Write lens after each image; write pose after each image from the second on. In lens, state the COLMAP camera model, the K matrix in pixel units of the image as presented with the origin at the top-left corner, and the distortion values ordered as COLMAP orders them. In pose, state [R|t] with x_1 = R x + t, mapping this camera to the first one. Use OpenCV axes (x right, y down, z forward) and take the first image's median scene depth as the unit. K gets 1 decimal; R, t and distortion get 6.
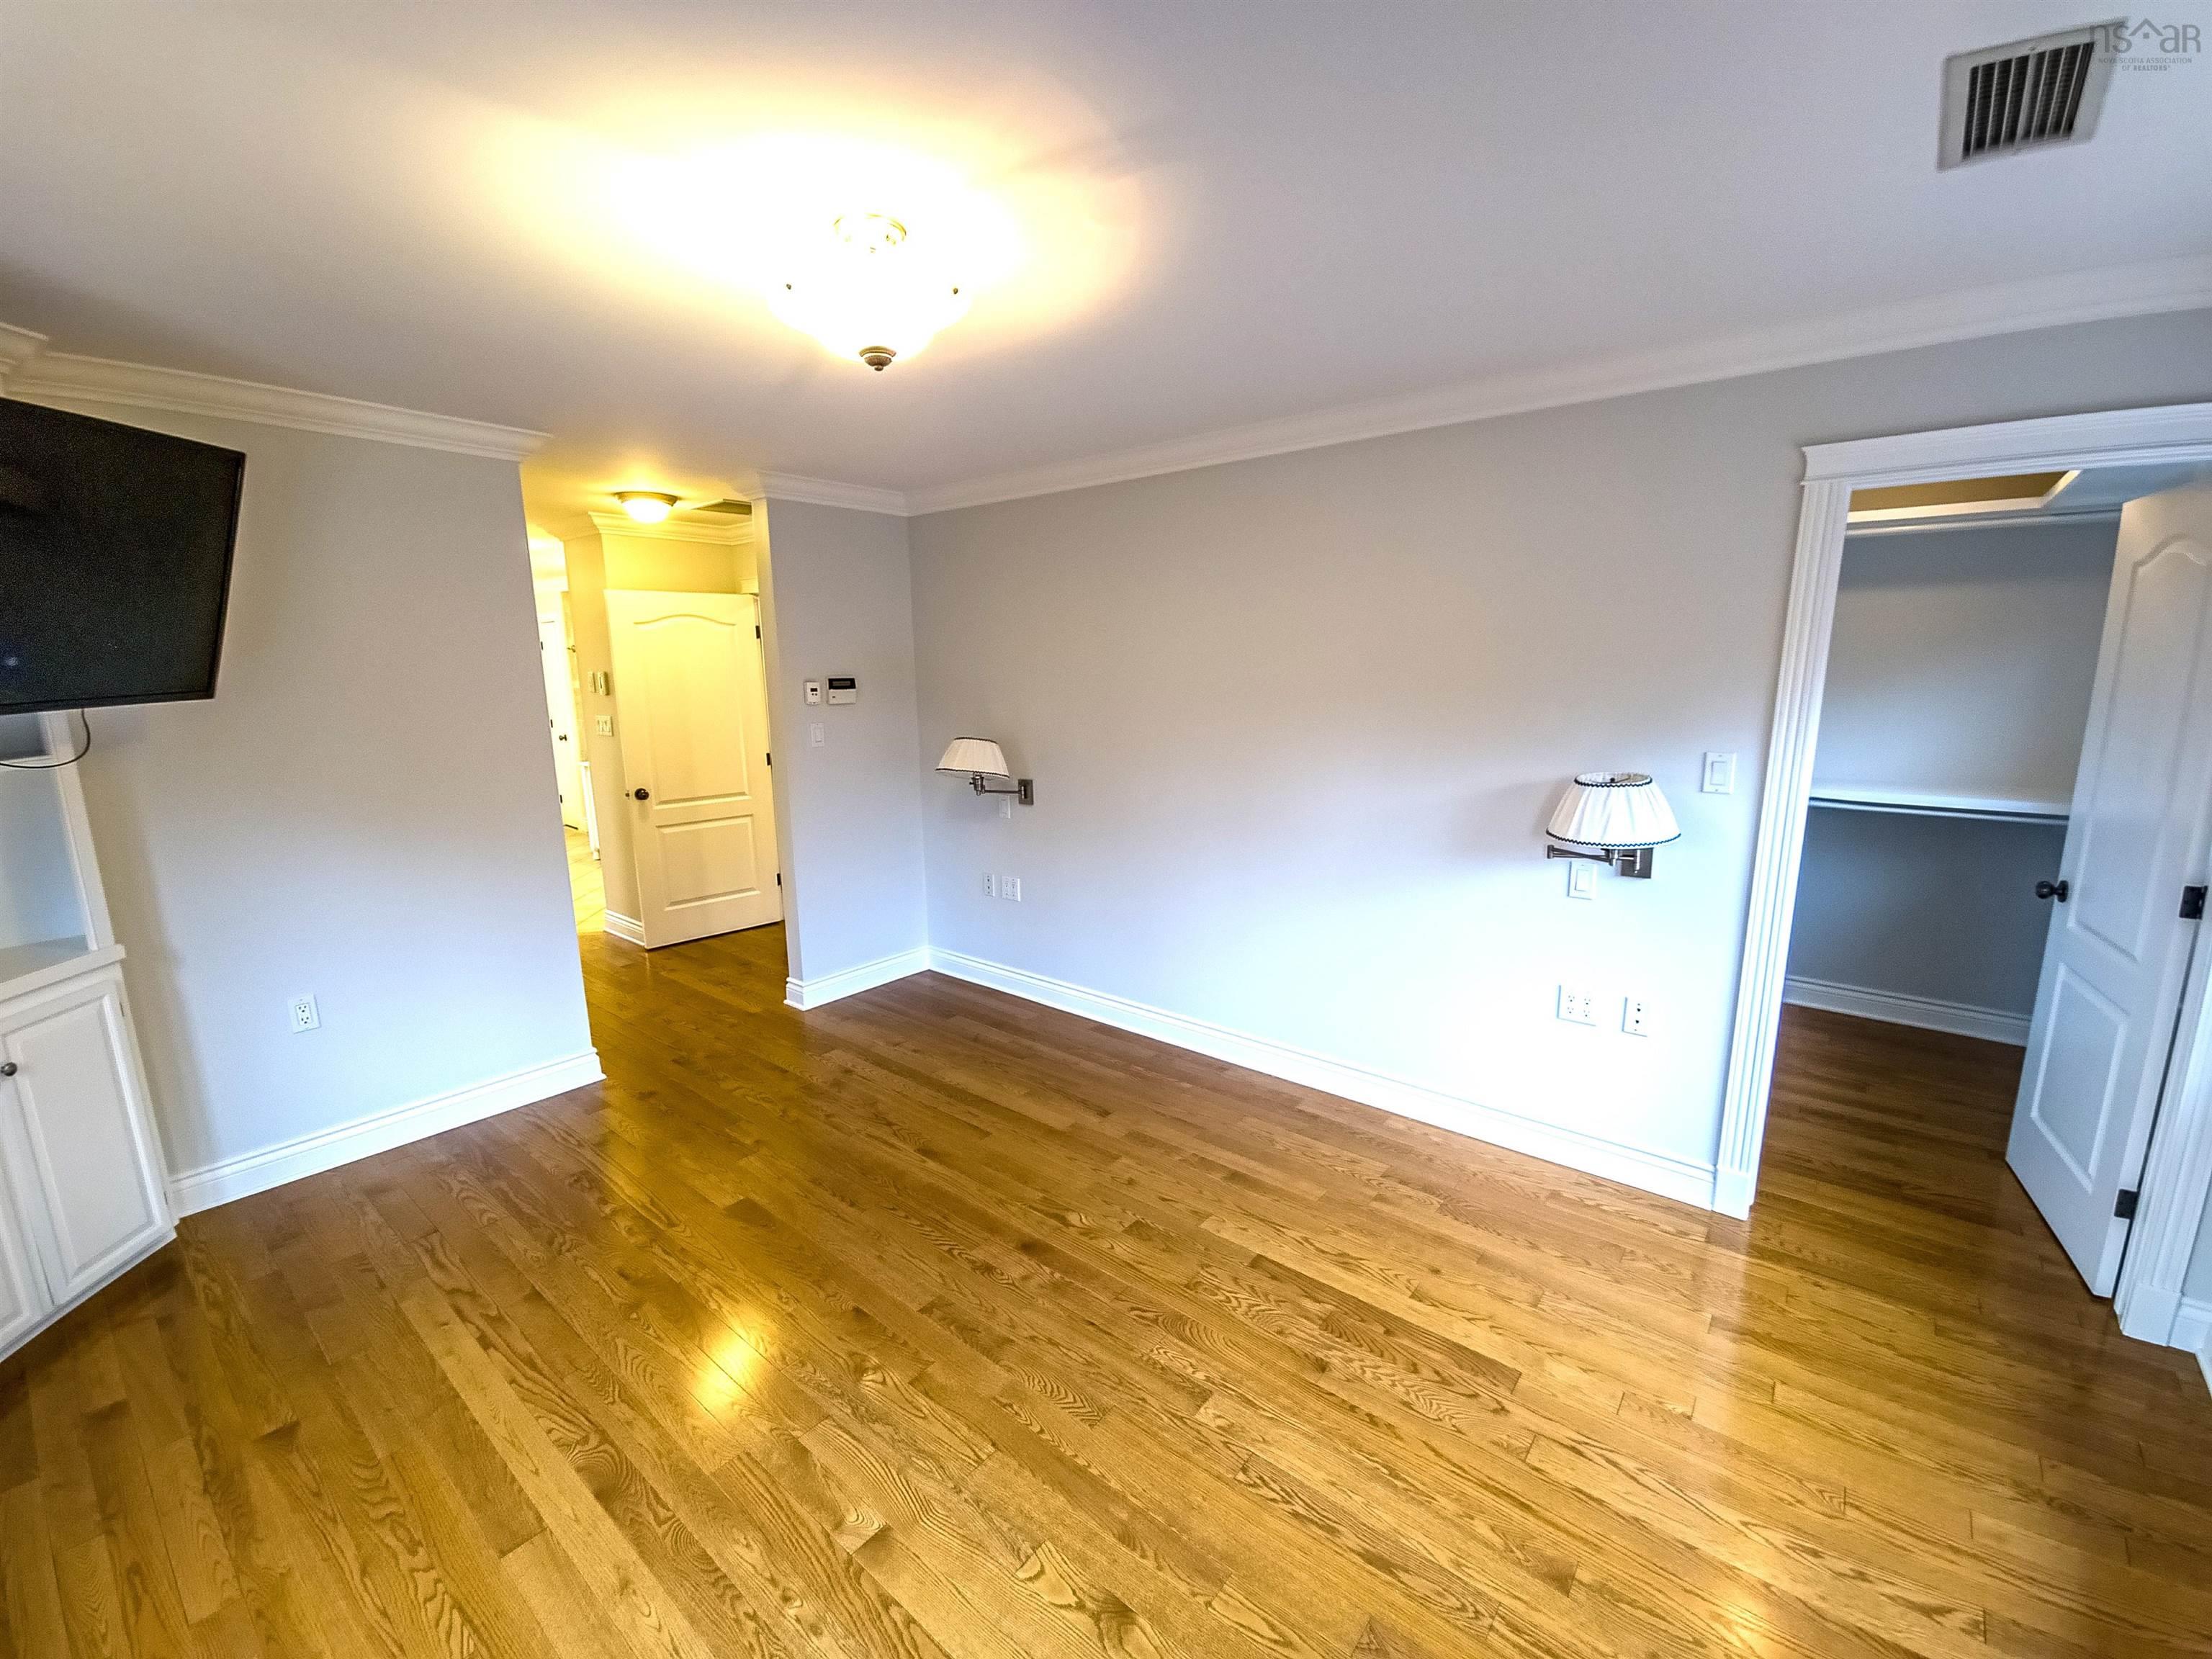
lens RADIAL K [[907.2, 0, 1107.0], [0, 907.2, 841.8], [0, 0, 1]] dist [0.012559, -0.008048]
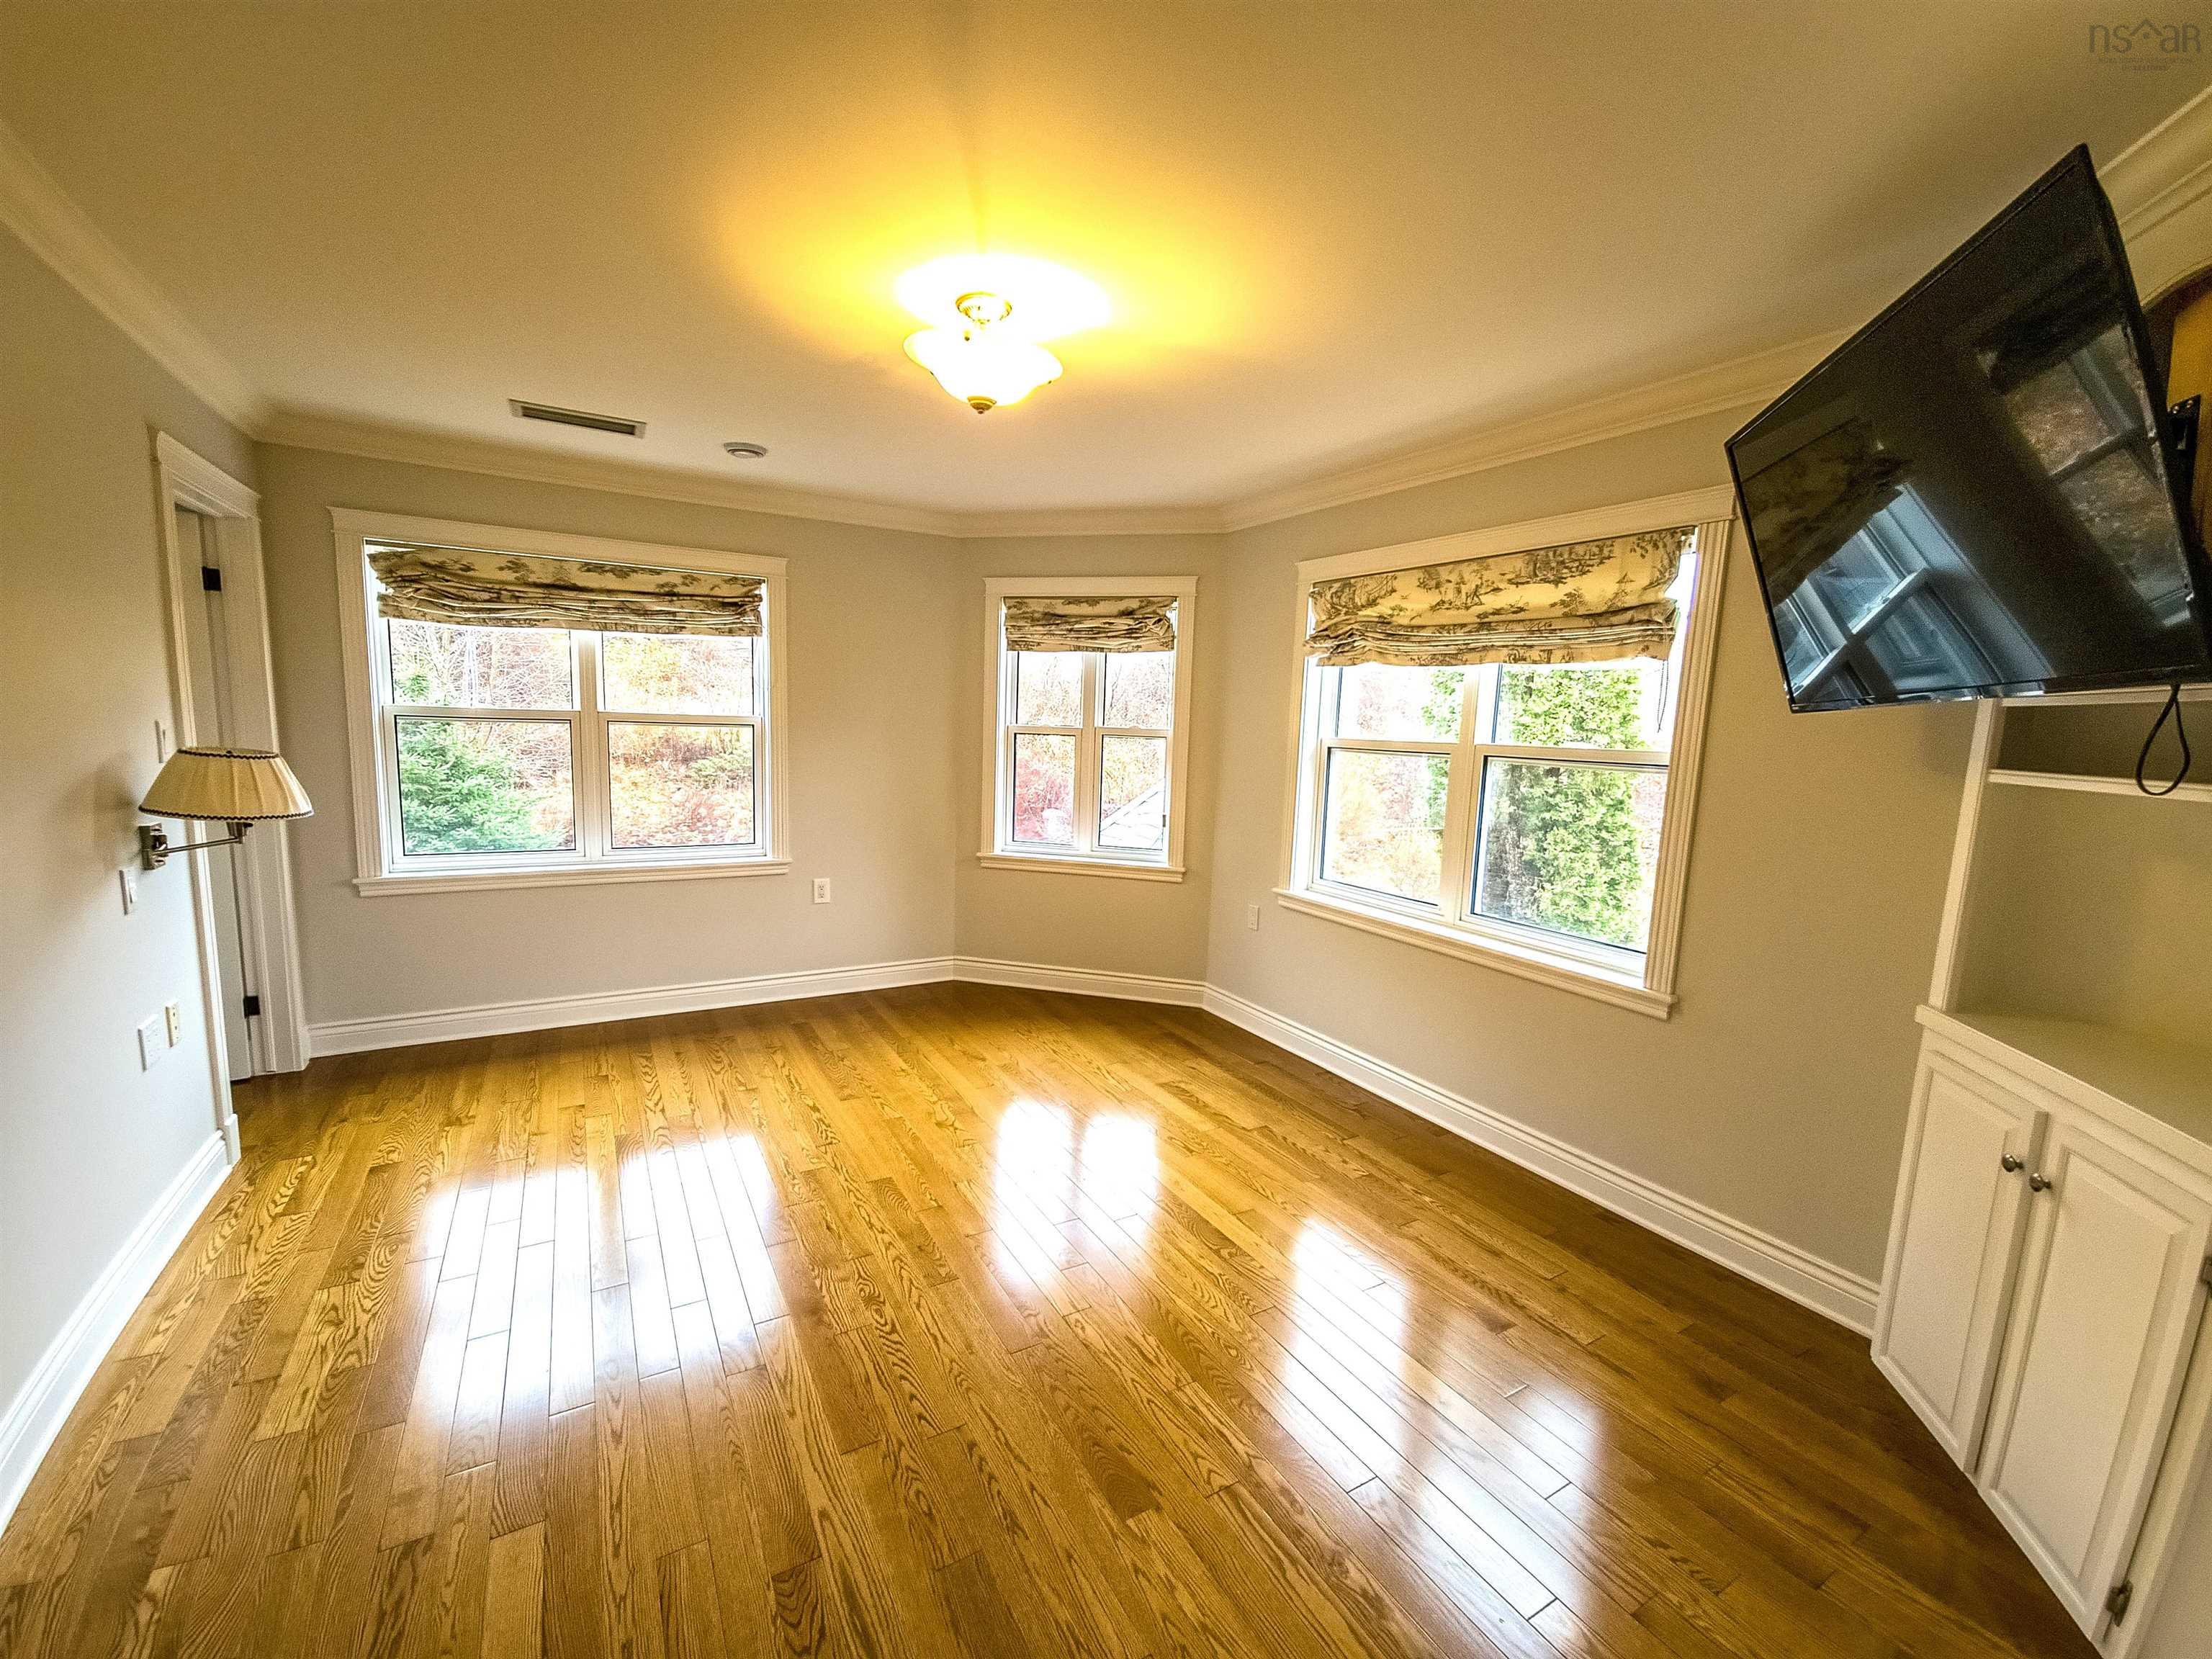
lens RADIAL K [[907.2, 0, 1107.0], [0, 907.2, 841.8], [0, 0, 1]] dist [0.012559, -0.008048]
pose [[-0.935484, -0.066500, 0.347055, -0.668151], [0.047806, 0.949287, 0.310754, -0.247900], [-0.350120, 0.307297, -0.884864, 1.656946]]
